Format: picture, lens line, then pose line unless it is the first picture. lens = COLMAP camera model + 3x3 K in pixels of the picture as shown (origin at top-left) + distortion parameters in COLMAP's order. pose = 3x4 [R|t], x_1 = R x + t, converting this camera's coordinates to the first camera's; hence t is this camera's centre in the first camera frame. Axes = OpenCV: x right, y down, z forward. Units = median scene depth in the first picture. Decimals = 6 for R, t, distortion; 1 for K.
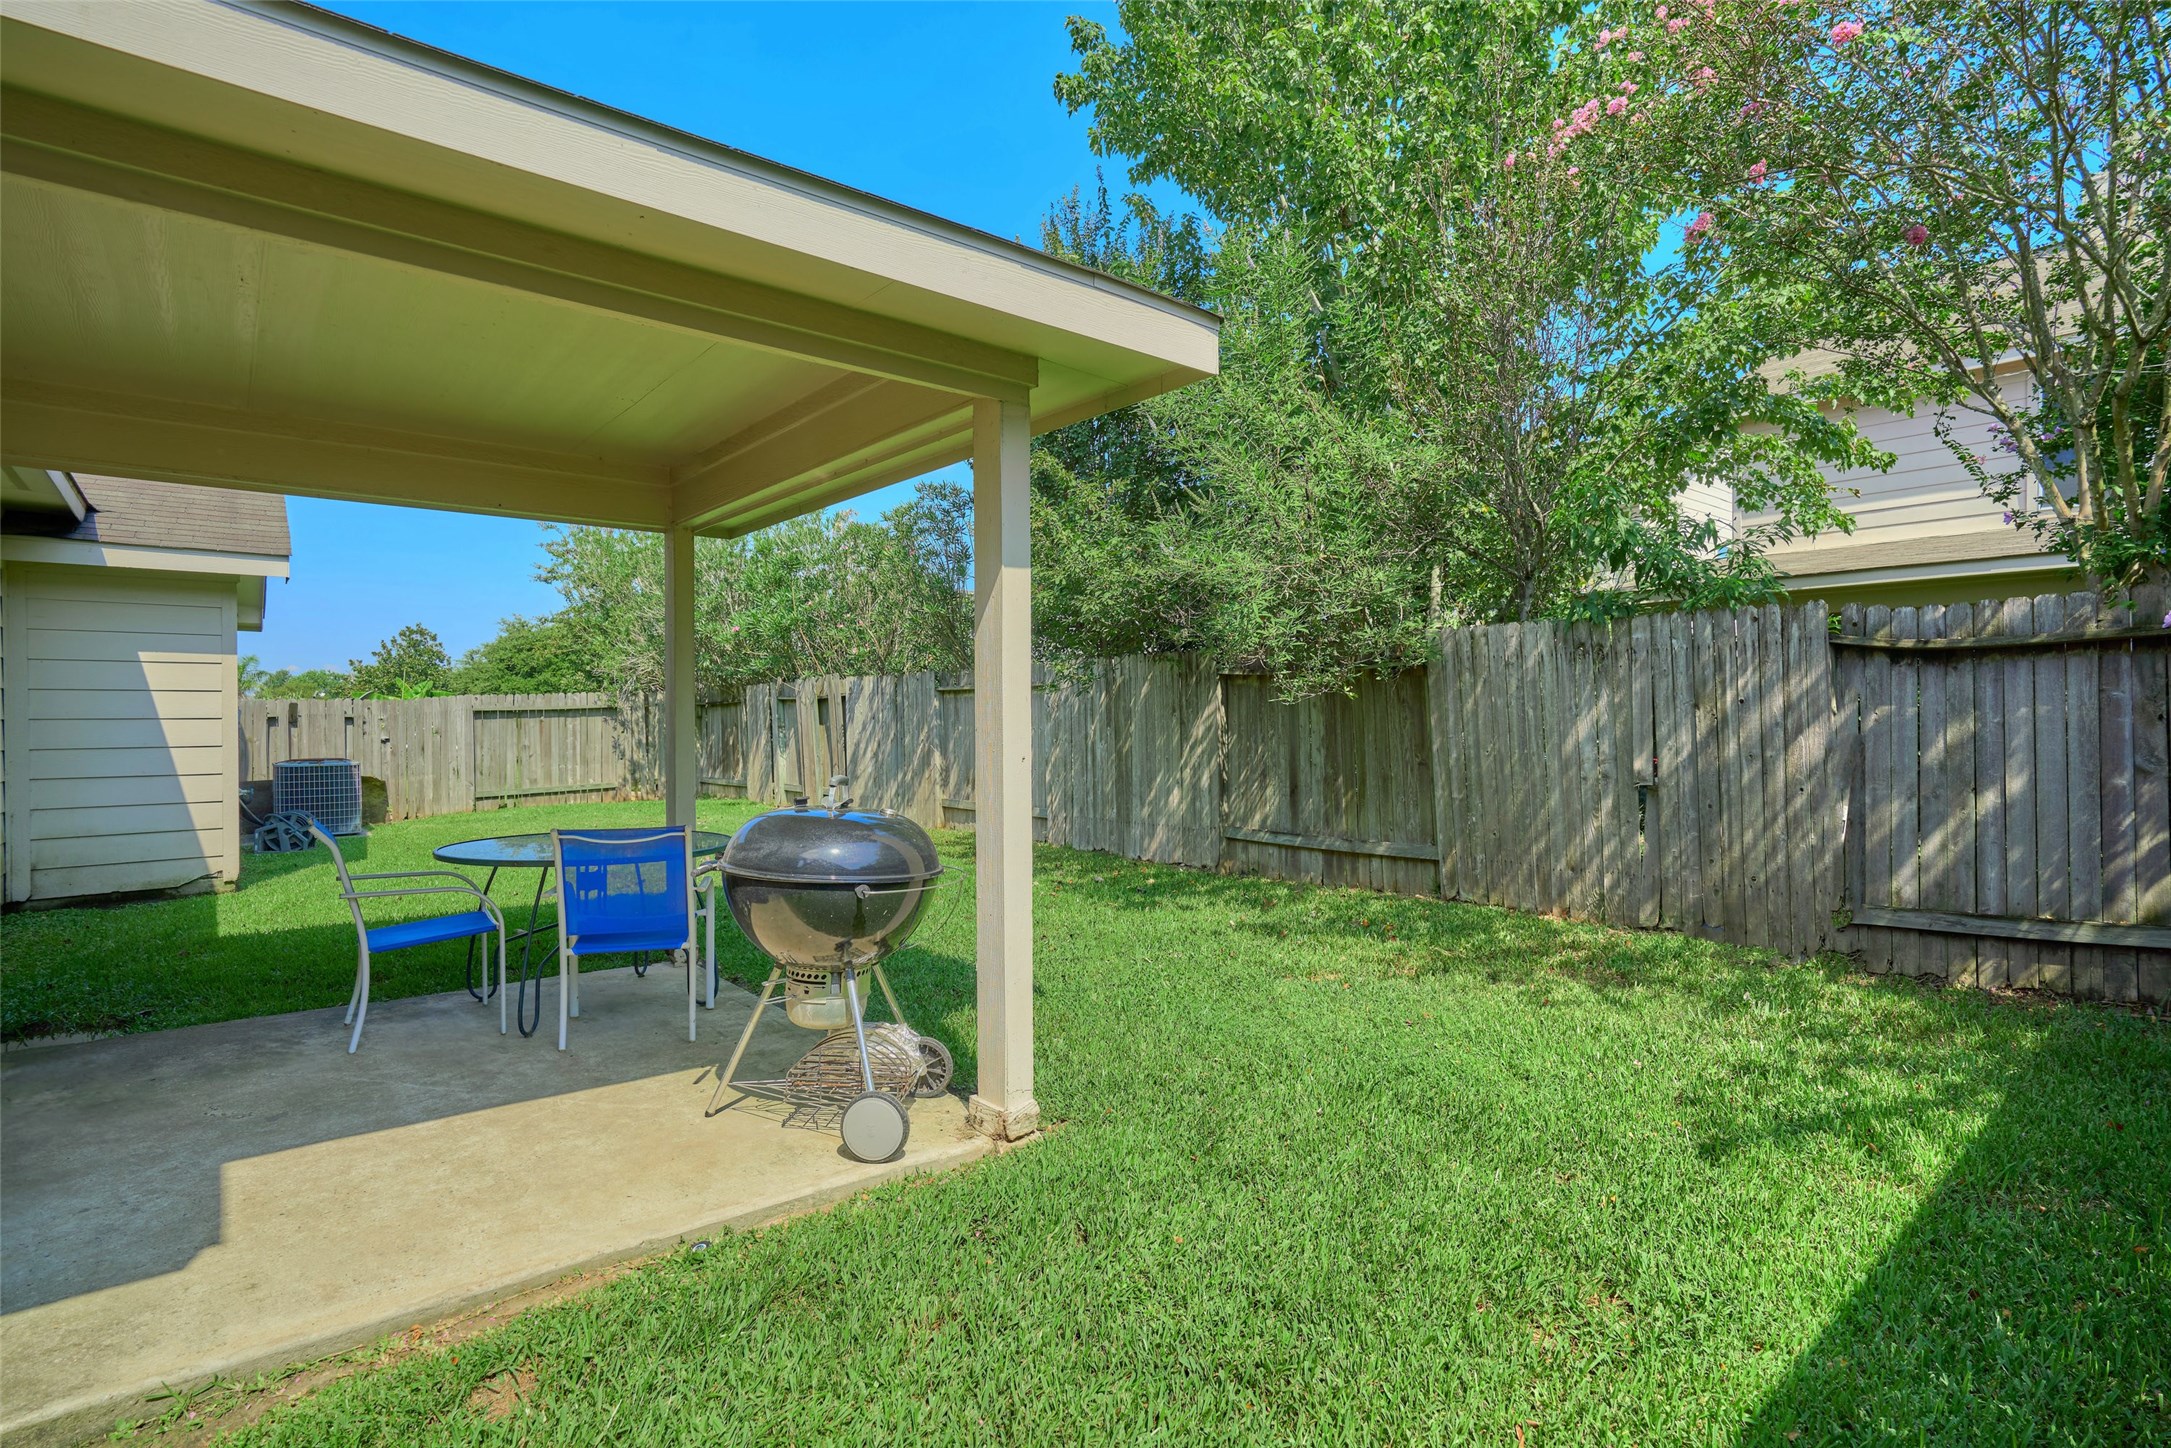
lens RADIAL K [[1055.6, 0, 1091.5], [0, 1055.6, 728.5], [0, 0, 1]] dist [-0.005700, 0.001250]
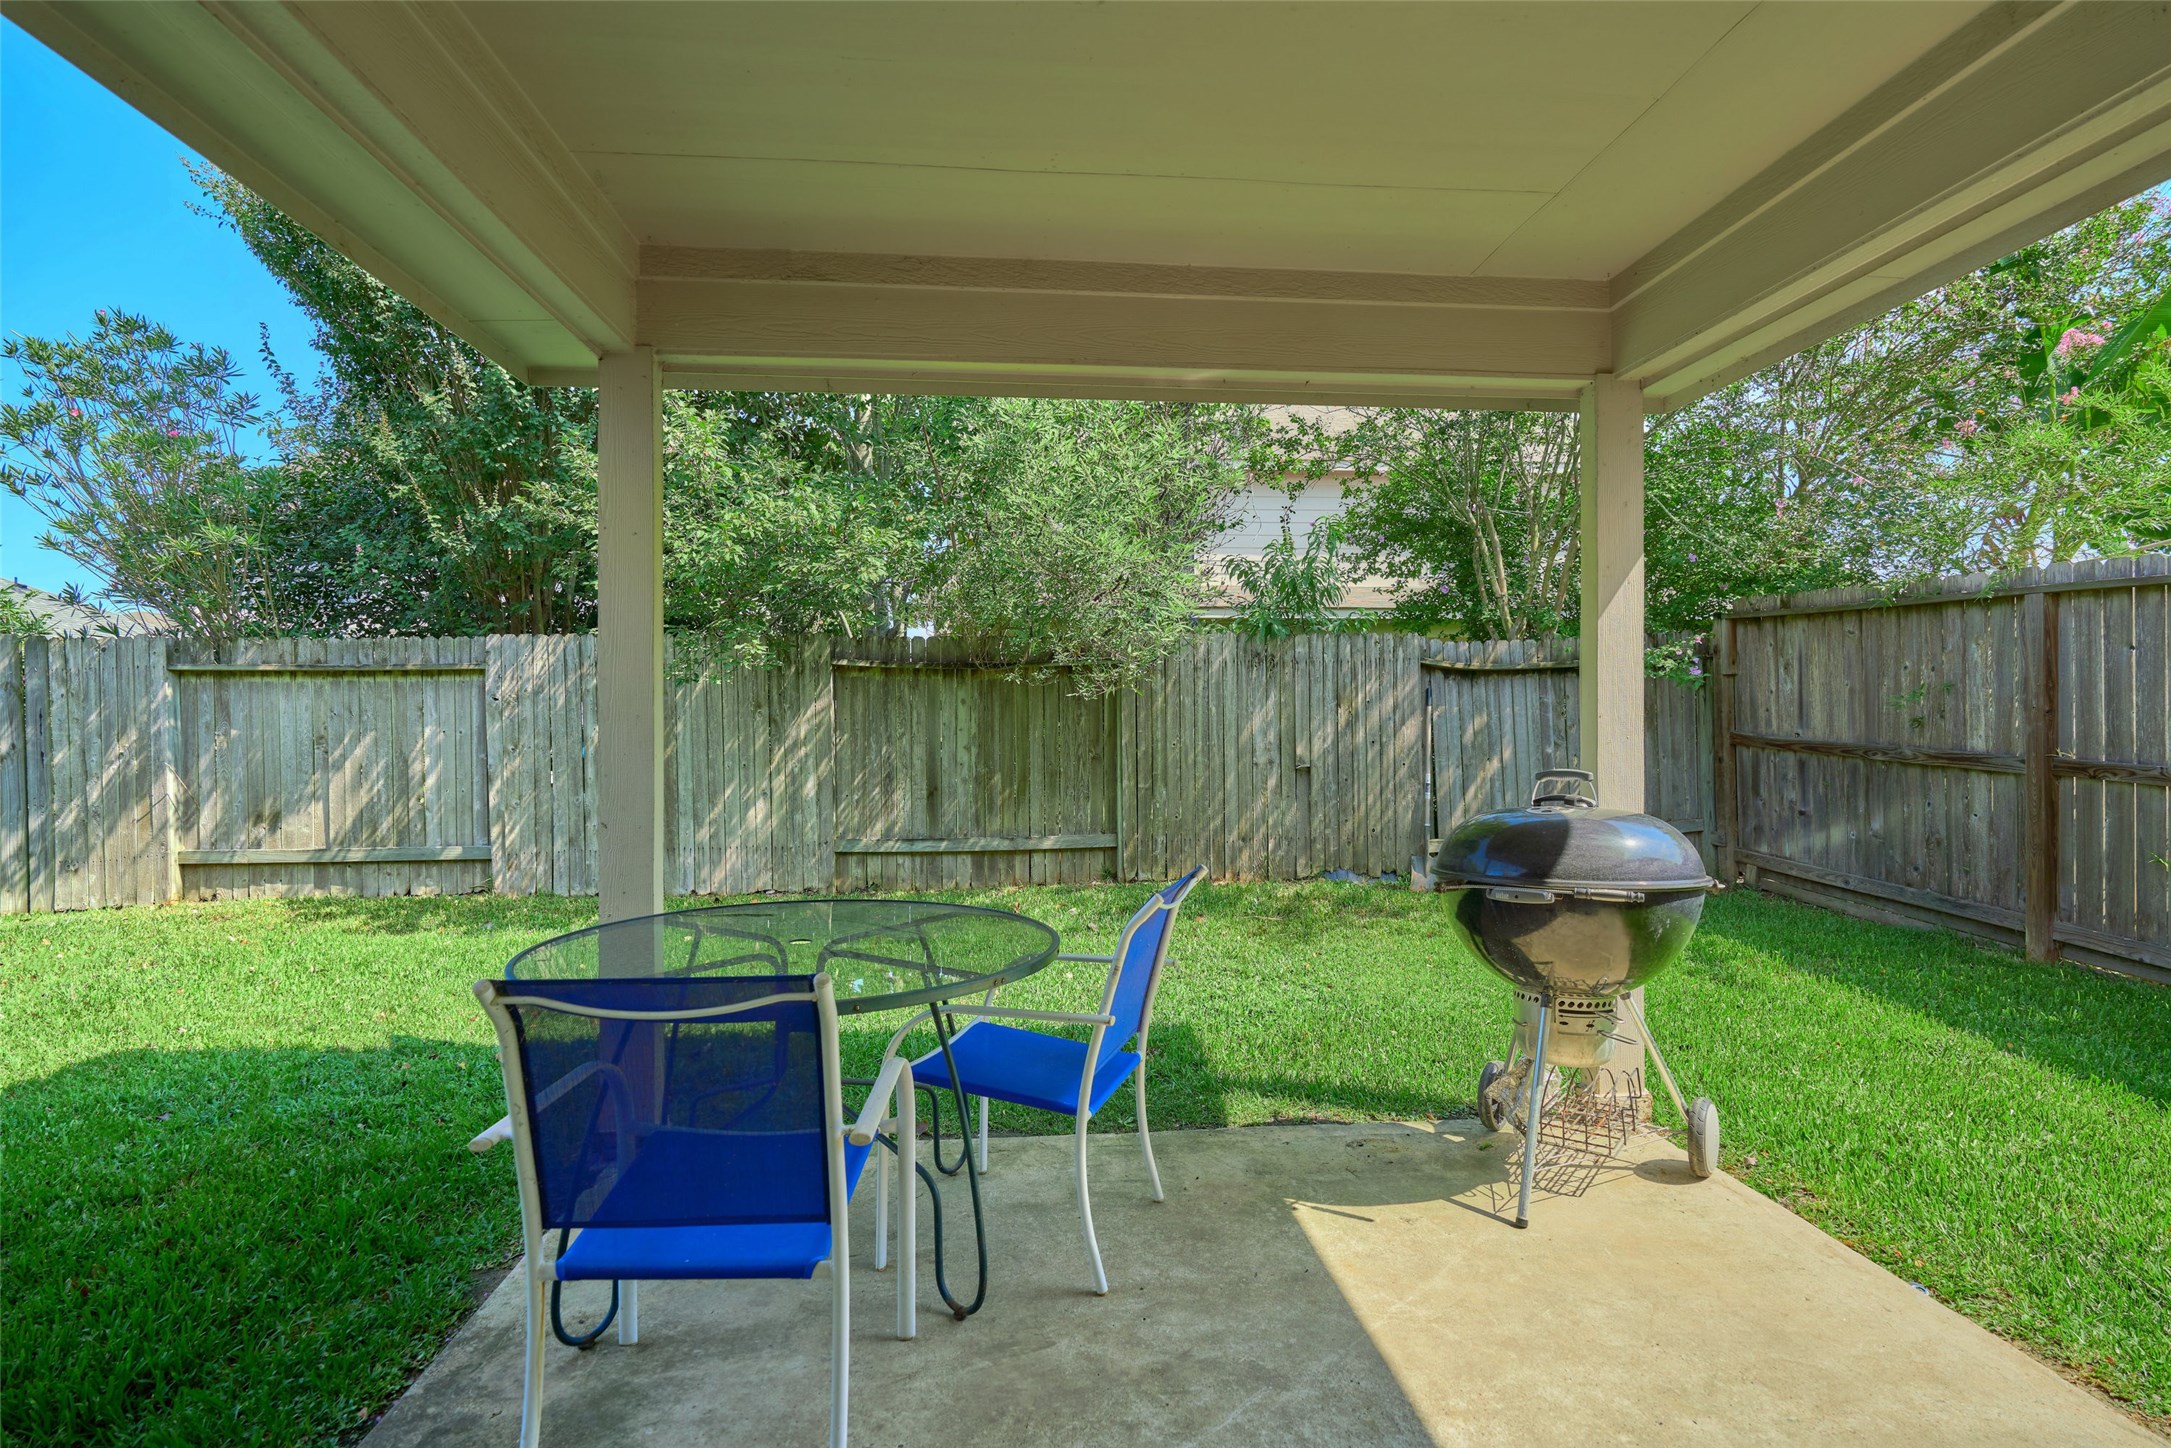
lens RADIAL K [[1055.6, 0, 1087.2], [0, 1055.6, 710.5], [0, 0, 1]] dist [-0.005700, 0.001250]
pose [[0.569002, 0.008318, 0.822294, -0.606527], [0.011166, 0.999779, -0.017840, 0.005158], [-0.822260, 0.019333, 0.568783, 0.428709]]
